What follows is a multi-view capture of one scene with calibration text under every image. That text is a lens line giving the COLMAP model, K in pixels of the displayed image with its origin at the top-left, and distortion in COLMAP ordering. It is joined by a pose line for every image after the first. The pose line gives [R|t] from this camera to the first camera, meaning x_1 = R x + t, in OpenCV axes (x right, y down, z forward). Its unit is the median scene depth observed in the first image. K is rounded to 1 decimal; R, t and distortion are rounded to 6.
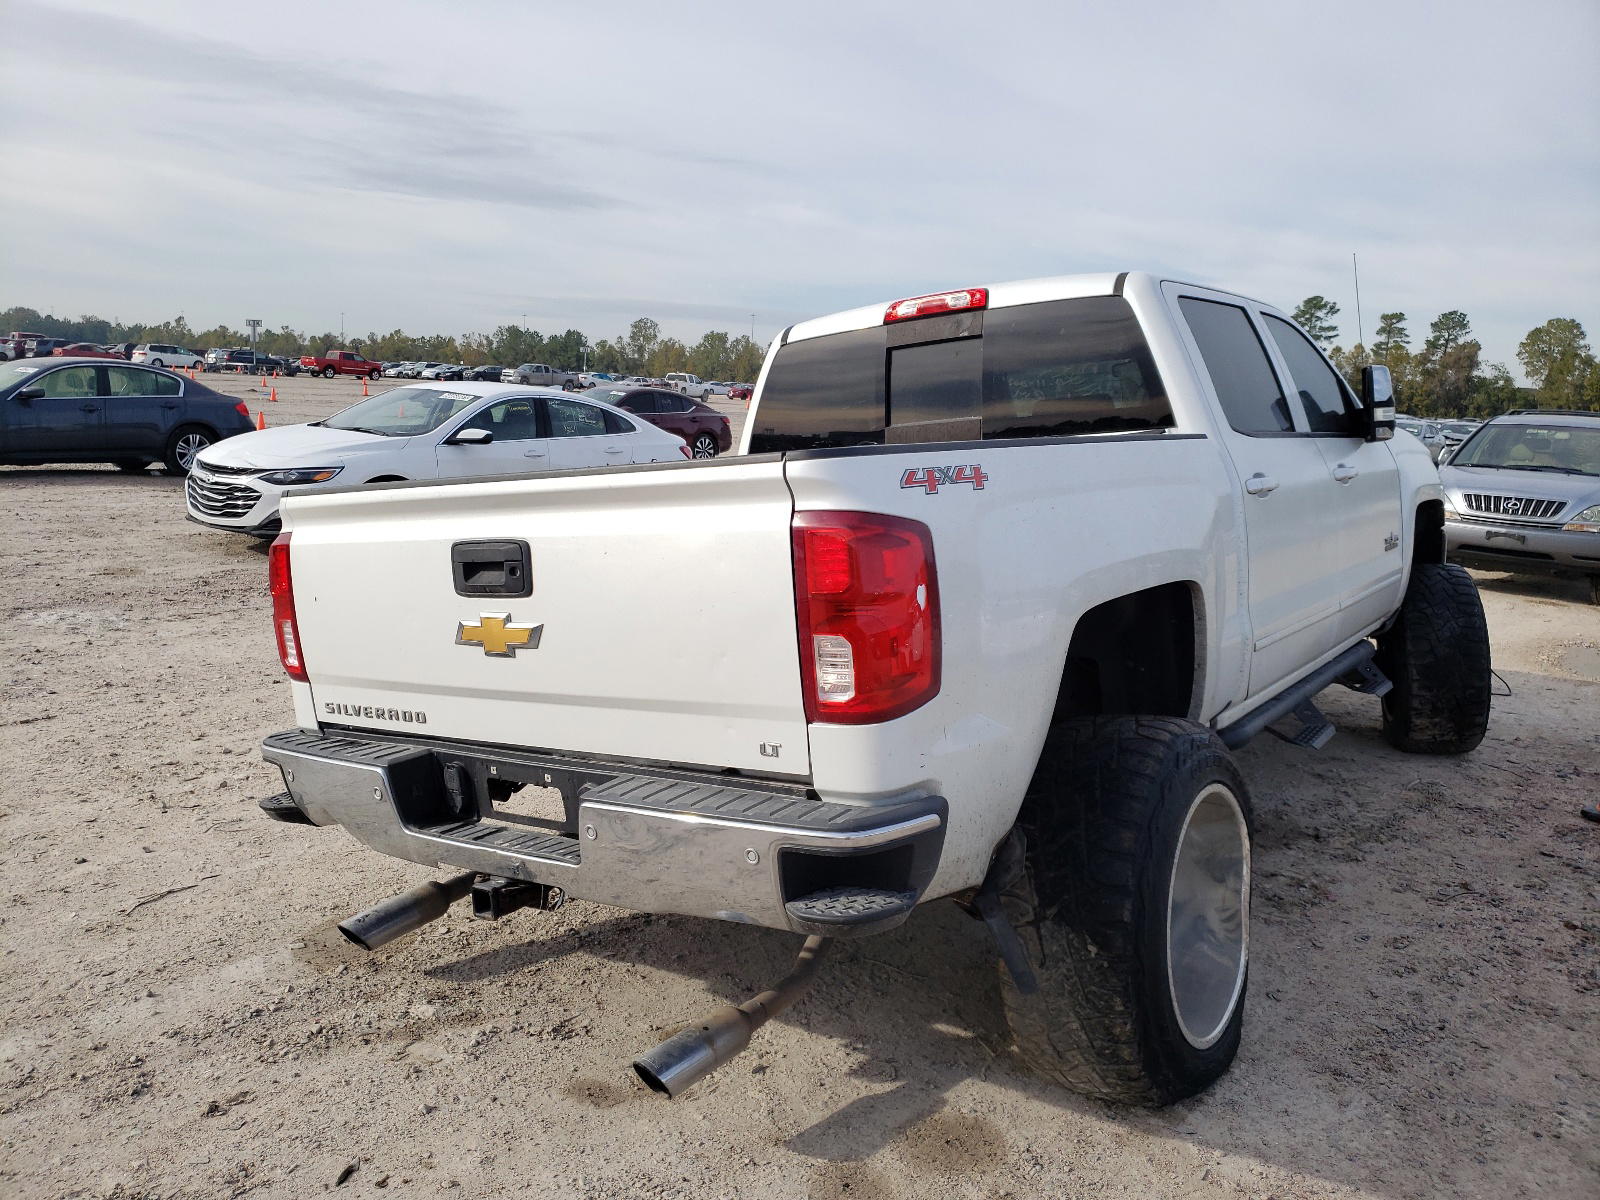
lens RADIAL K [[1199.2, 0, 800.0], [0, 1199.2, 600.0], [0, 0, 1]] dist [-0.012240, 0.041564]
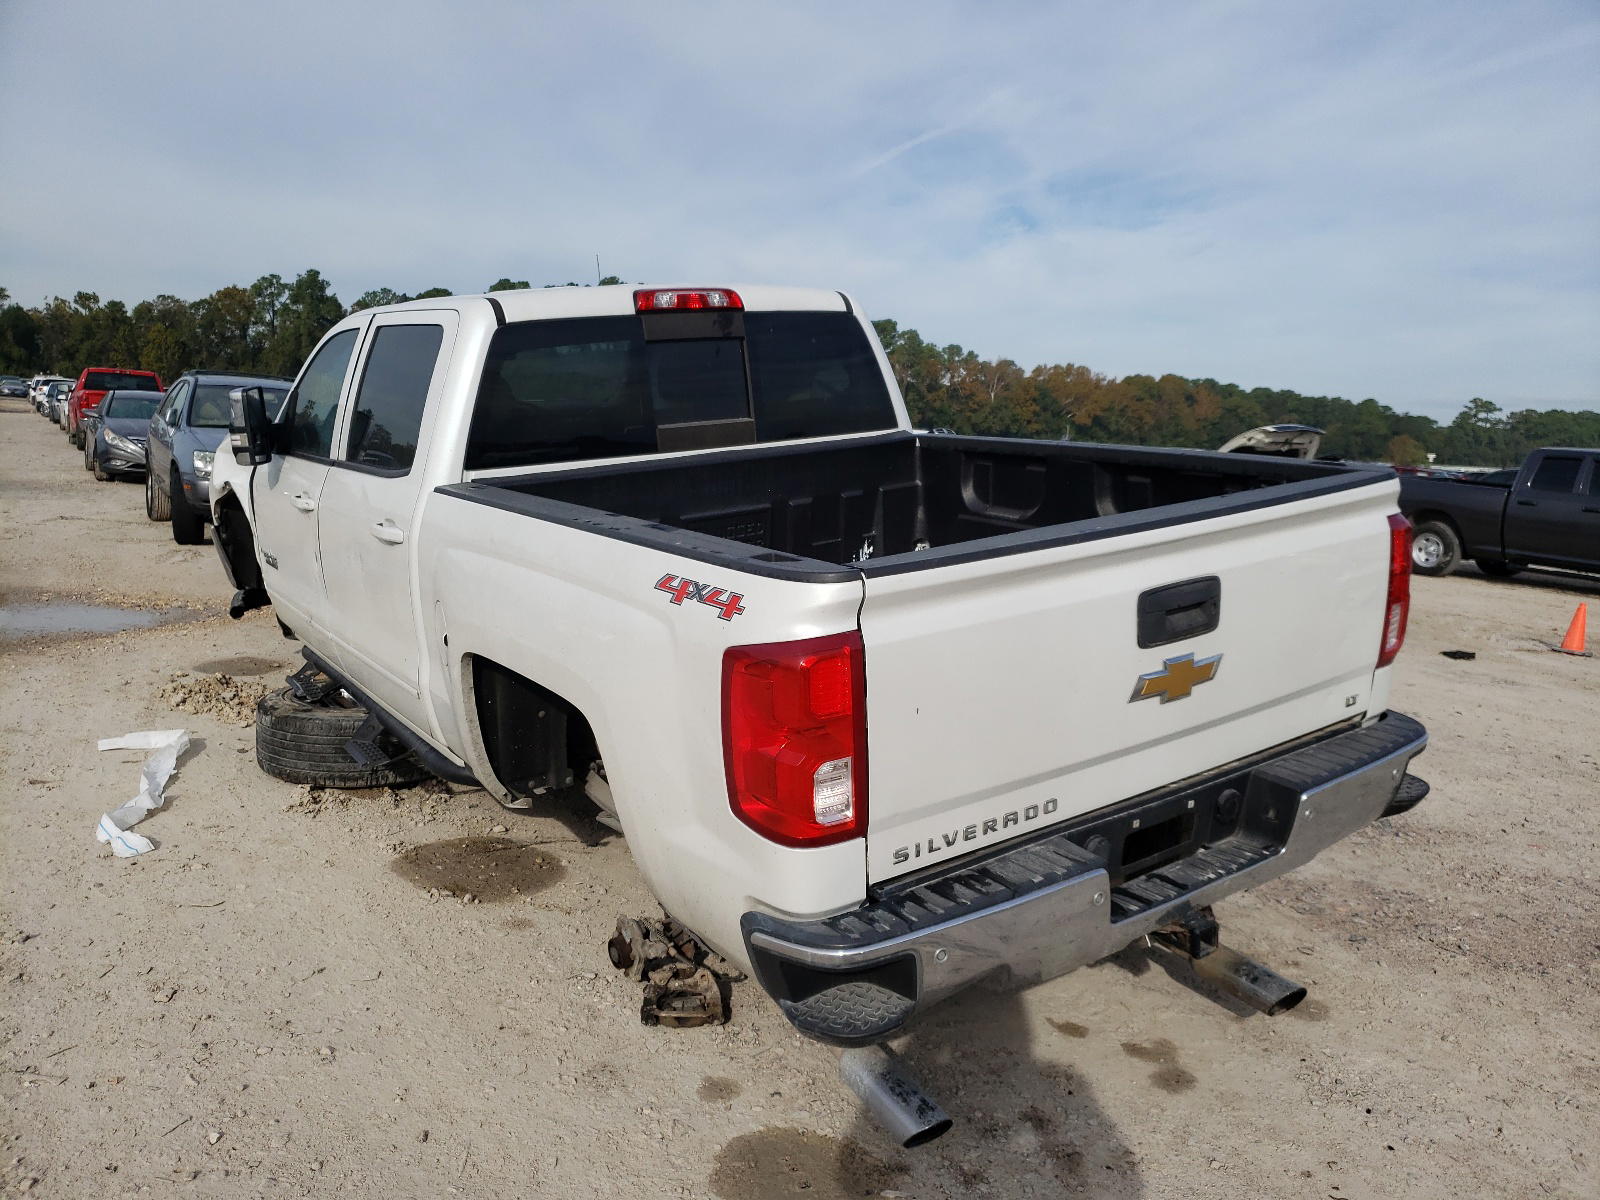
lens RADIAL K [[1199.2, 0, 800.0], [0, 1199.2, 600.0], [0, 0, 1]] dist [-0.012240, 0.041564]
pose [[0.329125, -0.152408, 0.931906, -1.215035], [0.107274, 0.986535, 0.123456, -0.180010], [-0.938173, 0.059337, 0.341043, 0.925711]]
